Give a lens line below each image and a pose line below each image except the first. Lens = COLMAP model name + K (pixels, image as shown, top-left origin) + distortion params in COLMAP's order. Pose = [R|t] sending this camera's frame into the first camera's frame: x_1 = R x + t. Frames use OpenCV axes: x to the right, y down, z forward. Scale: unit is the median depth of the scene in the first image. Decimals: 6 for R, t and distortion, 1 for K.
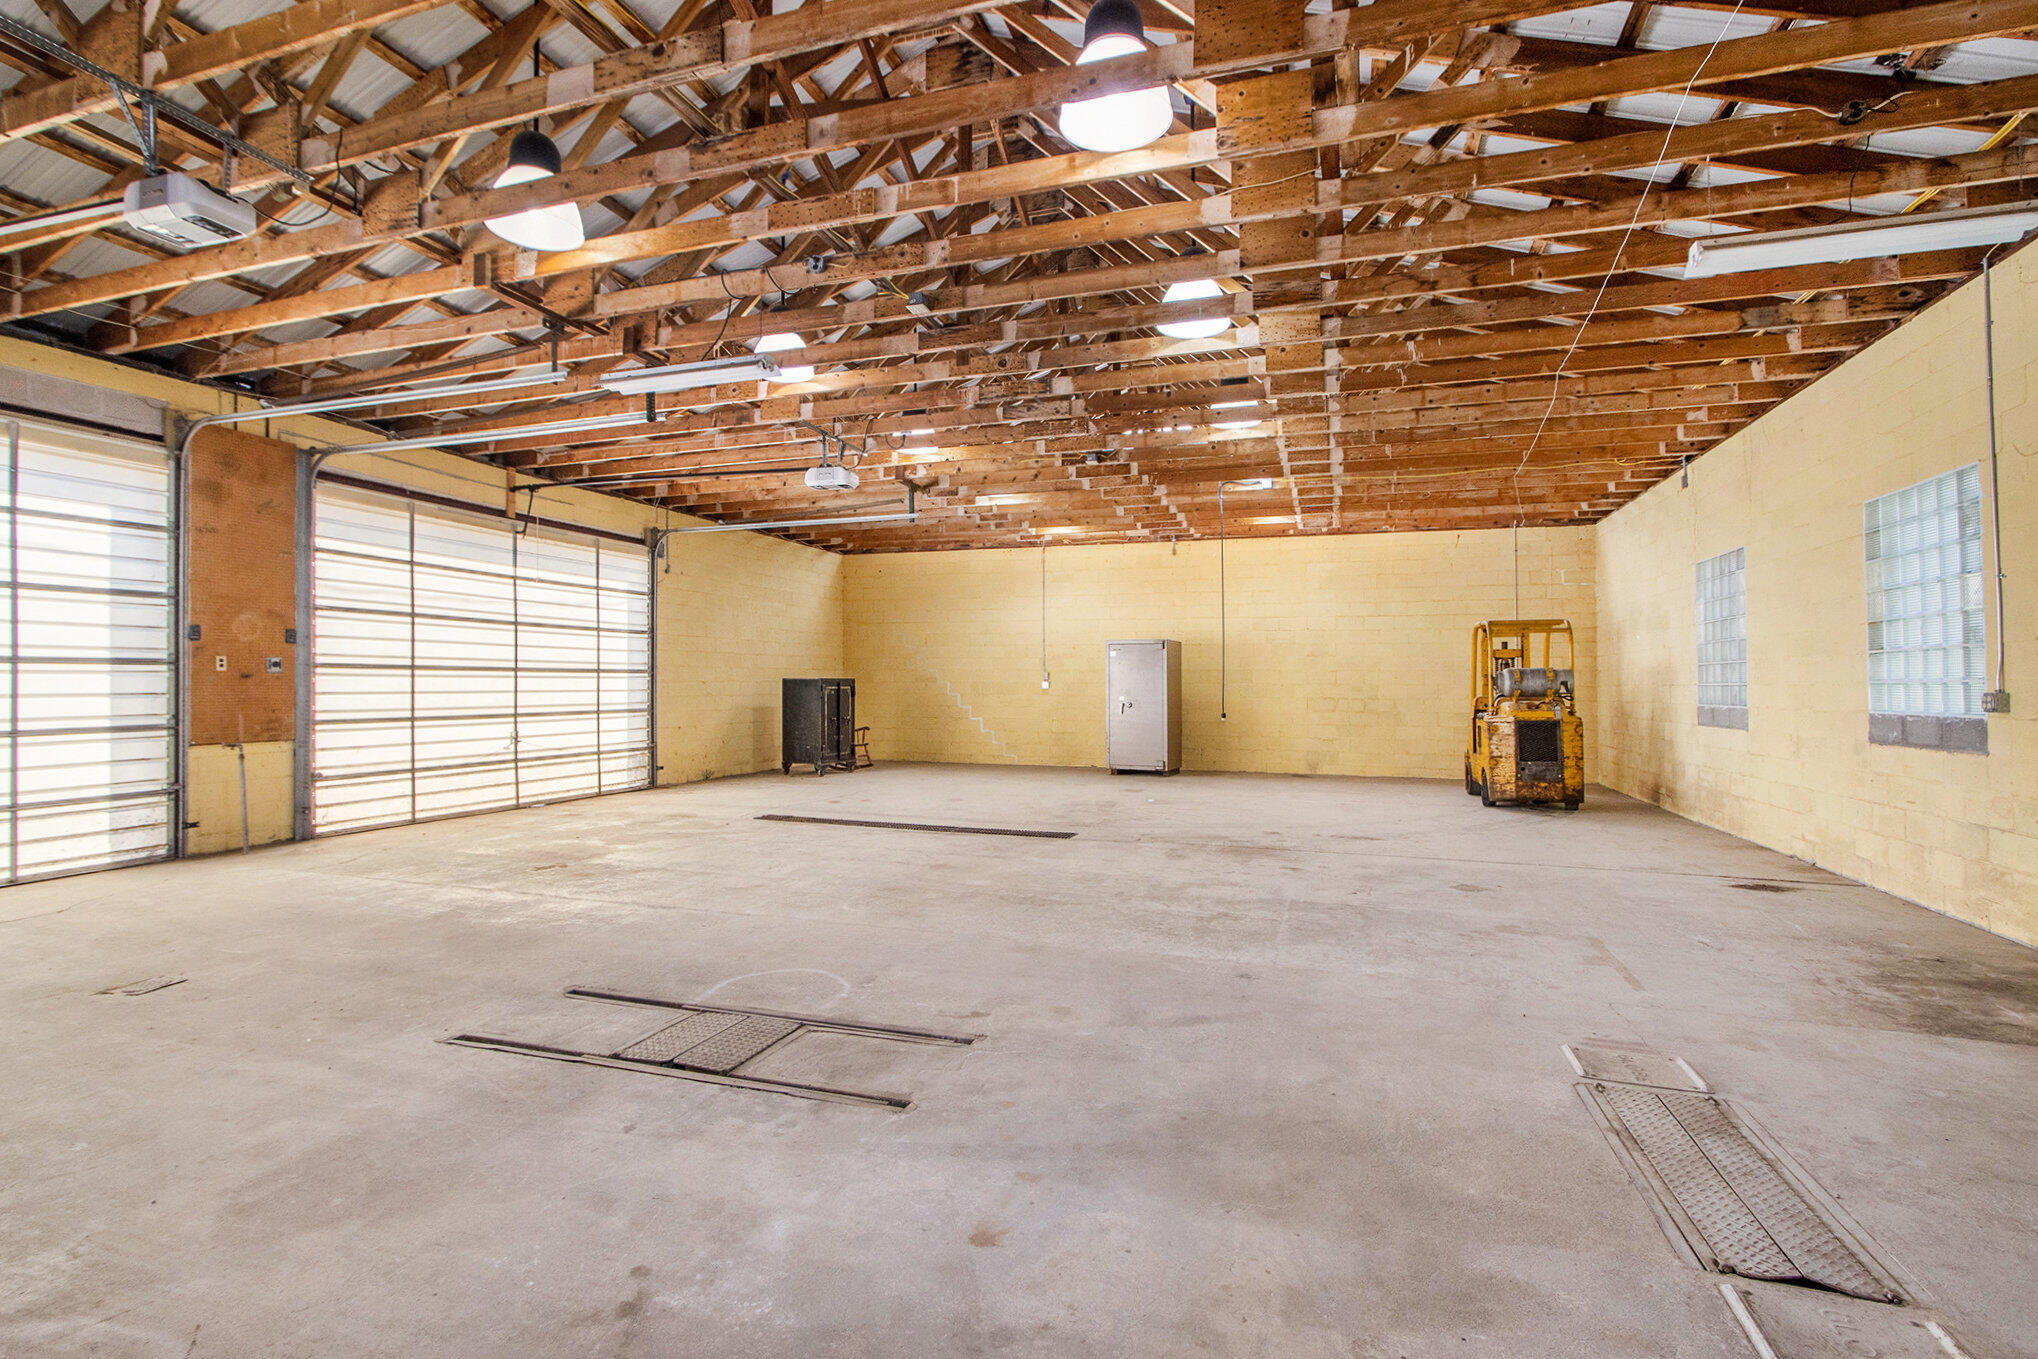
lens RADIAL K [[978.8, 0, 985.4], [0, 978.8, 685.3], [0, 0, 1]] dist [-0.005557, -0.000364]
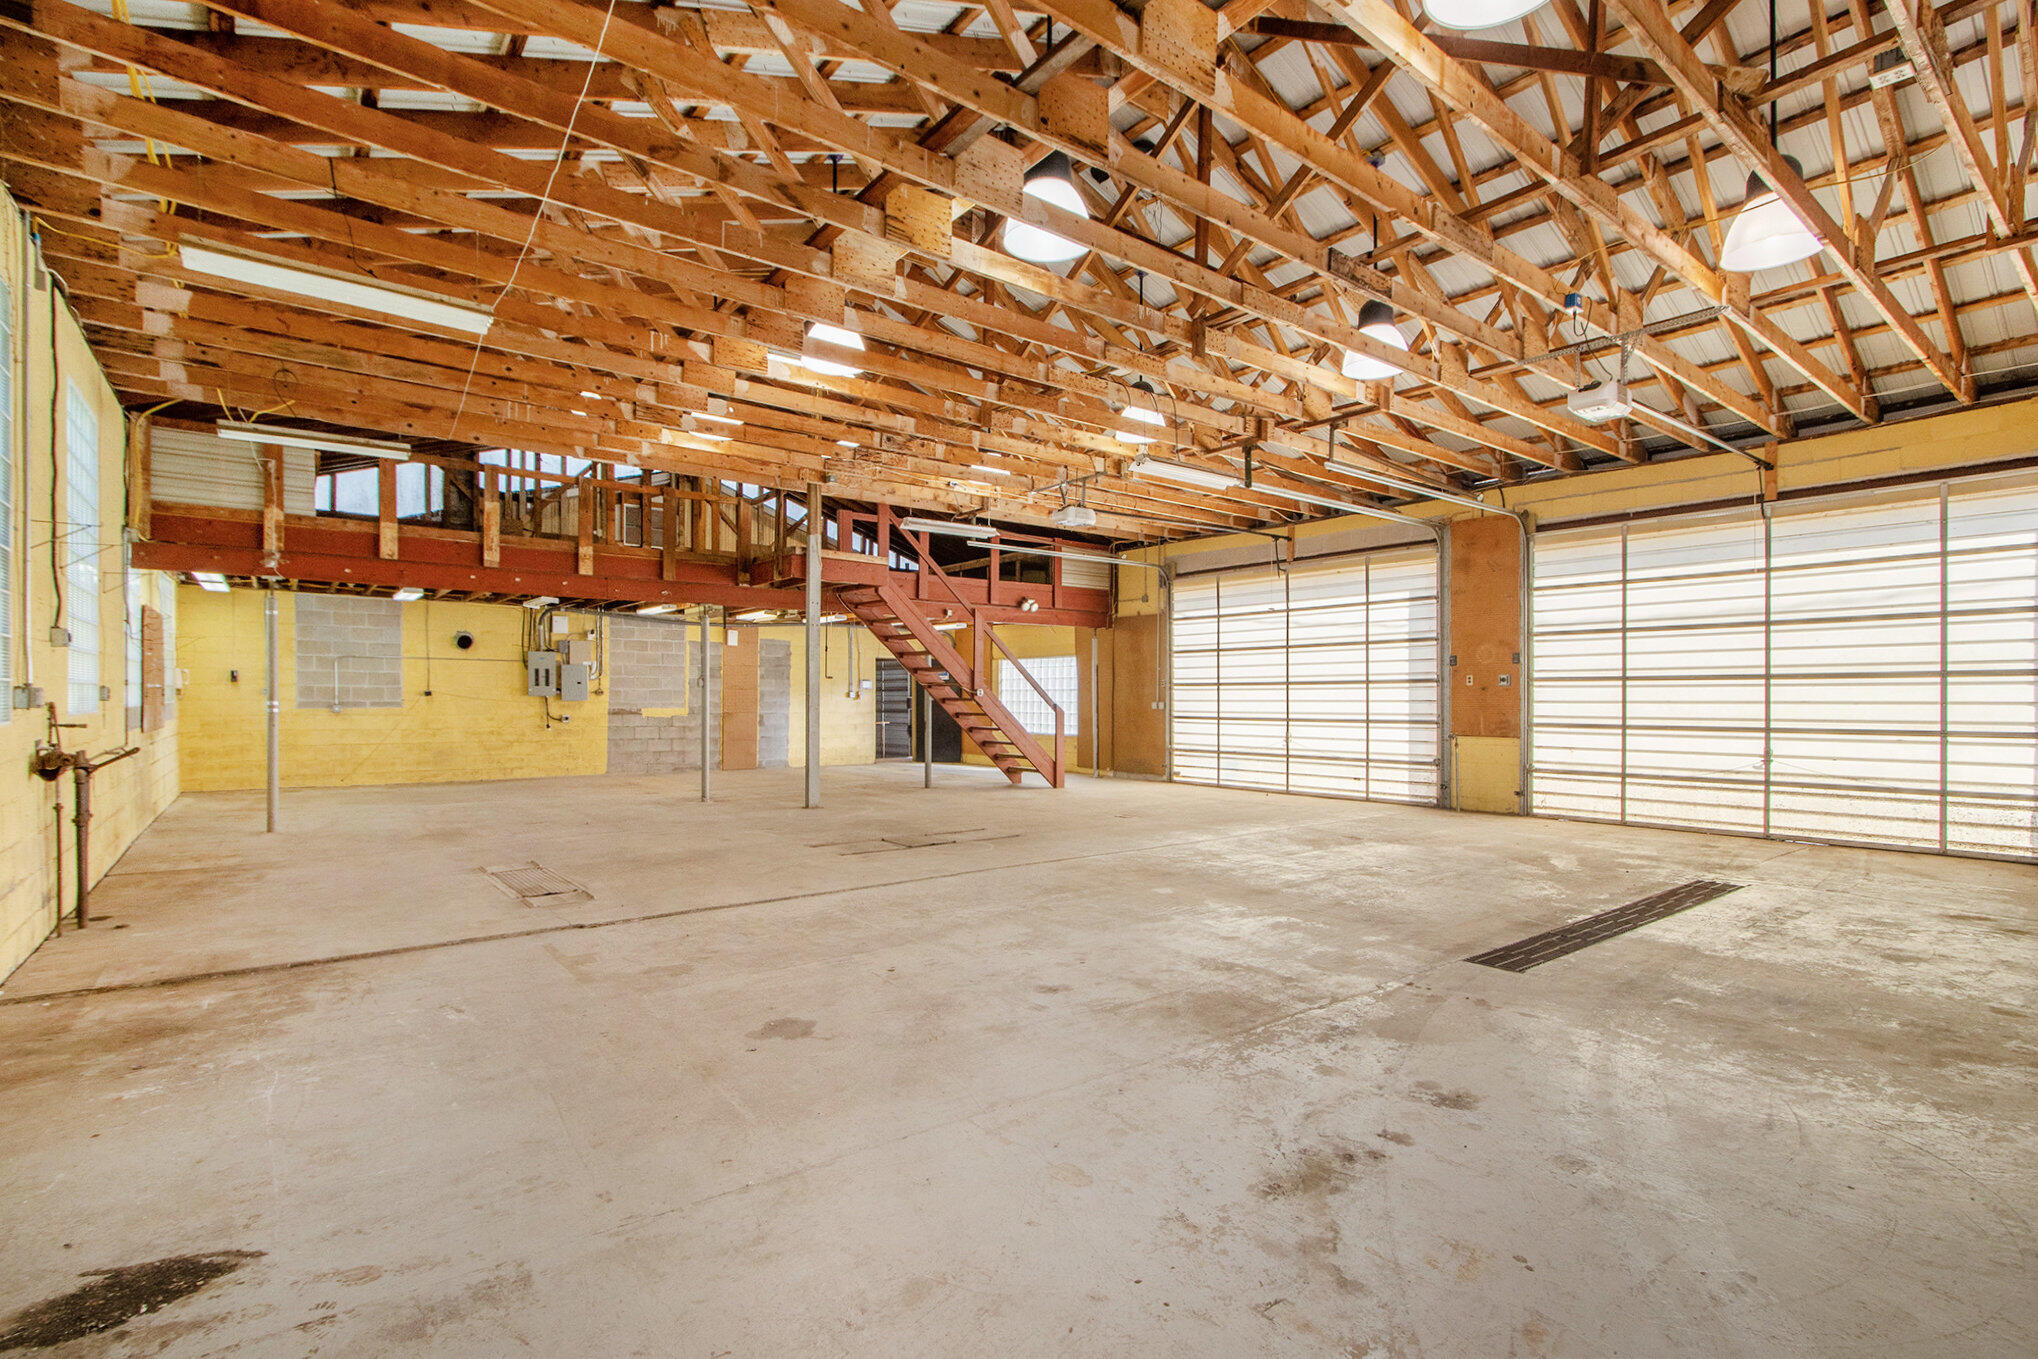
lens RADIAL K [[971.0, 0, 1047.7], [0, 971.0, 679.7], [0, 0, 1]] dist [-0.010025, -0.000076]
pose [[-0.526092, -0.021271, -0.850162, 0.726650], [-0.005272, 0.999750, -0.021751, 0.010145], [0.850411, -0.006961, -0.526072, 1.145019]]
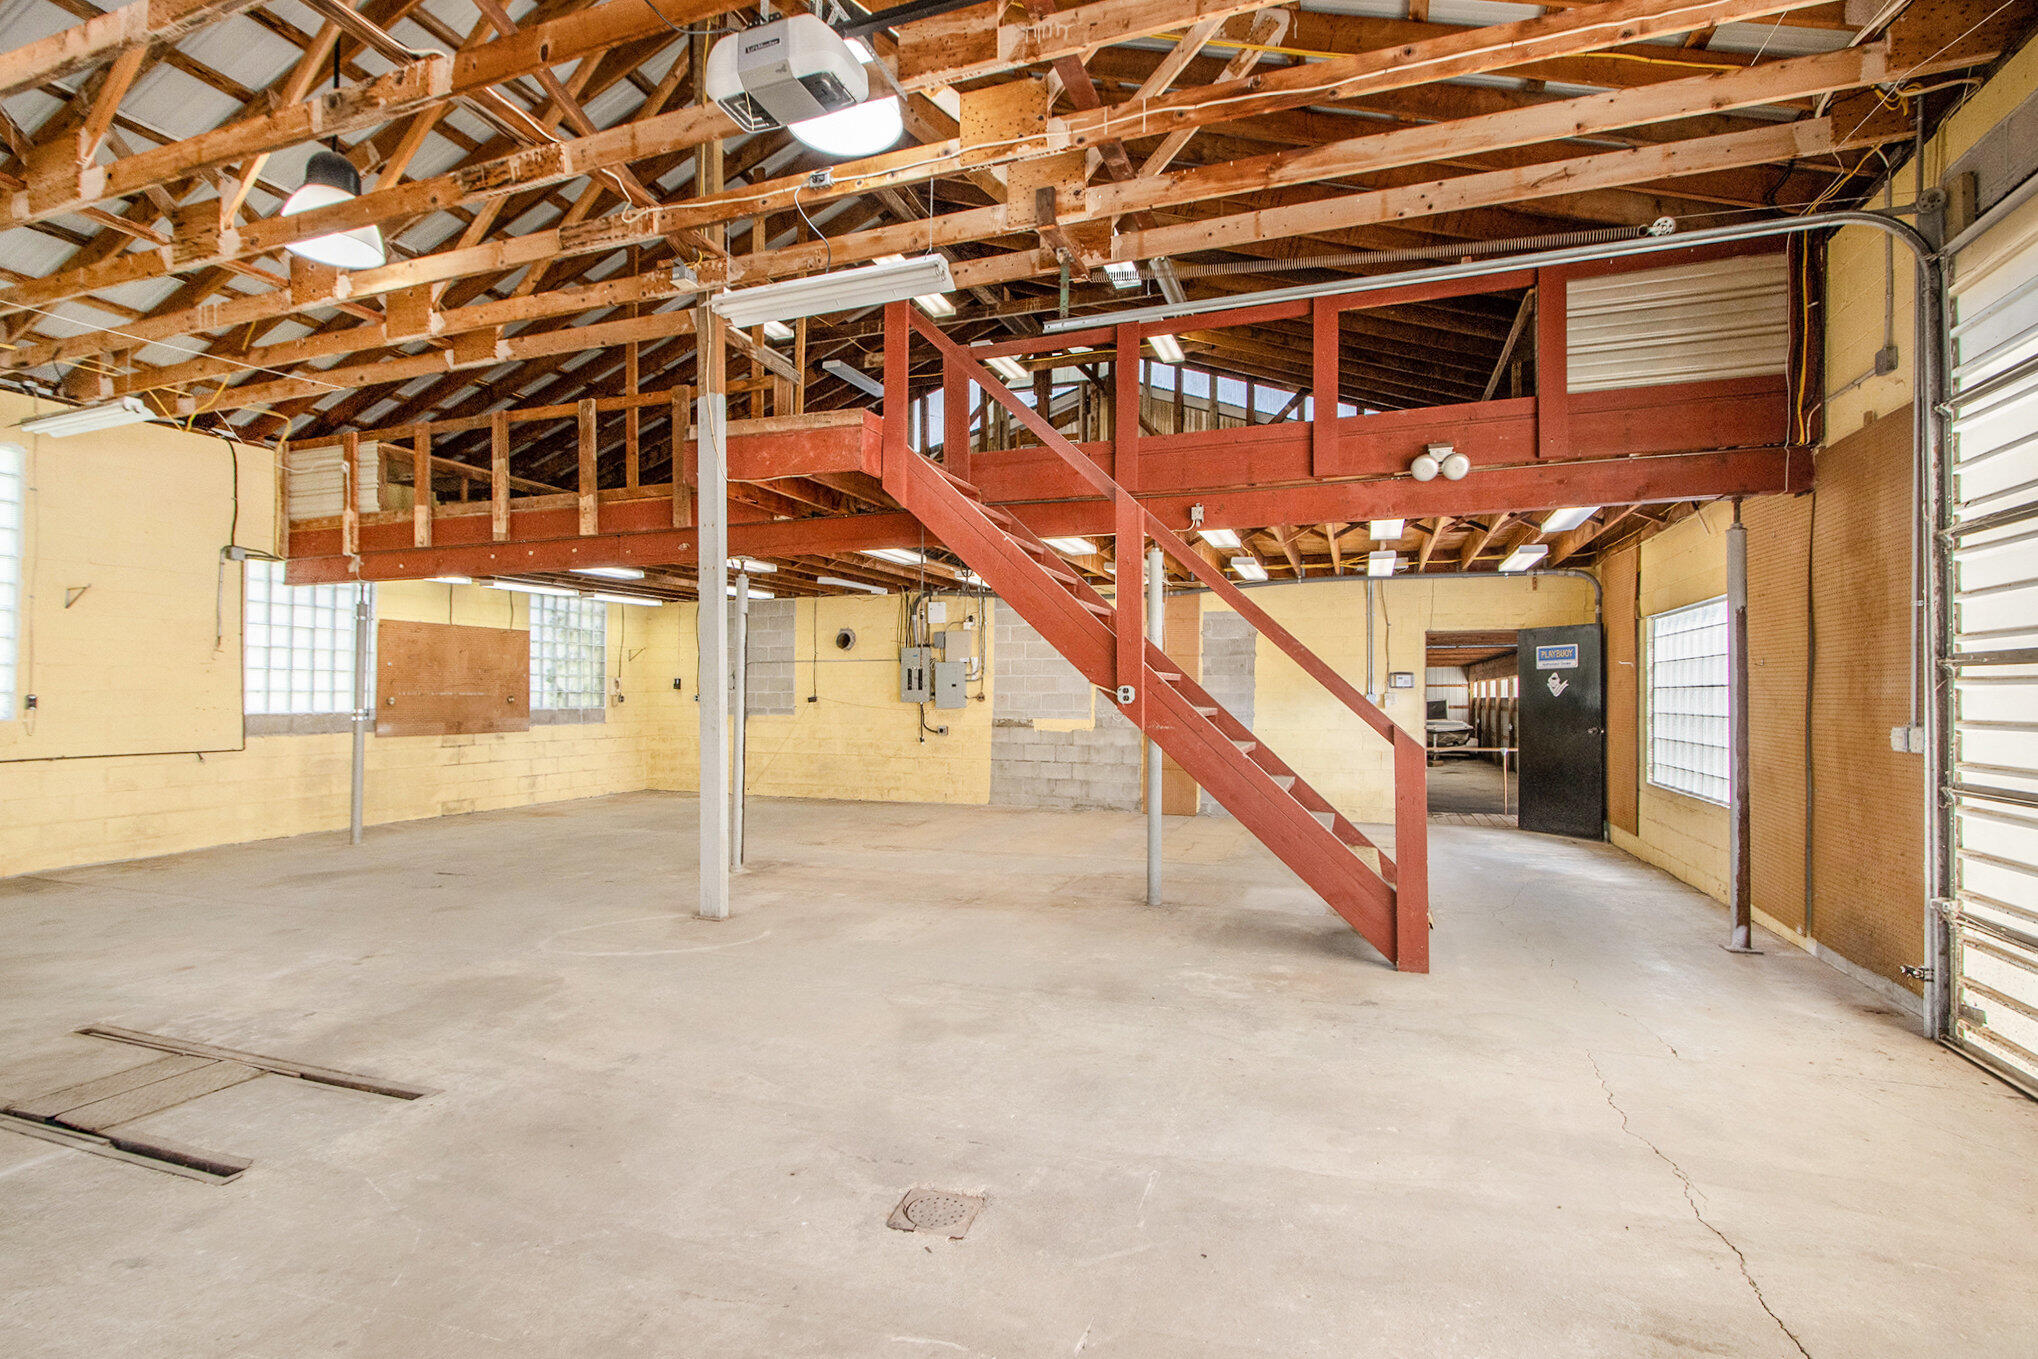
lens RADIAL K [[971.5, 0, 971.7], [0, 971.5, 680.5], [0, 0, 1]] dist [-0.018958, 0.000780]
pose [[-0.999687, -0.004234, 0.024648, -0.483096], [-0.004667, 0.999835, -0.017538, -0.001497], [-0.024569, -0.017647, -0.999542, 0.849793]]
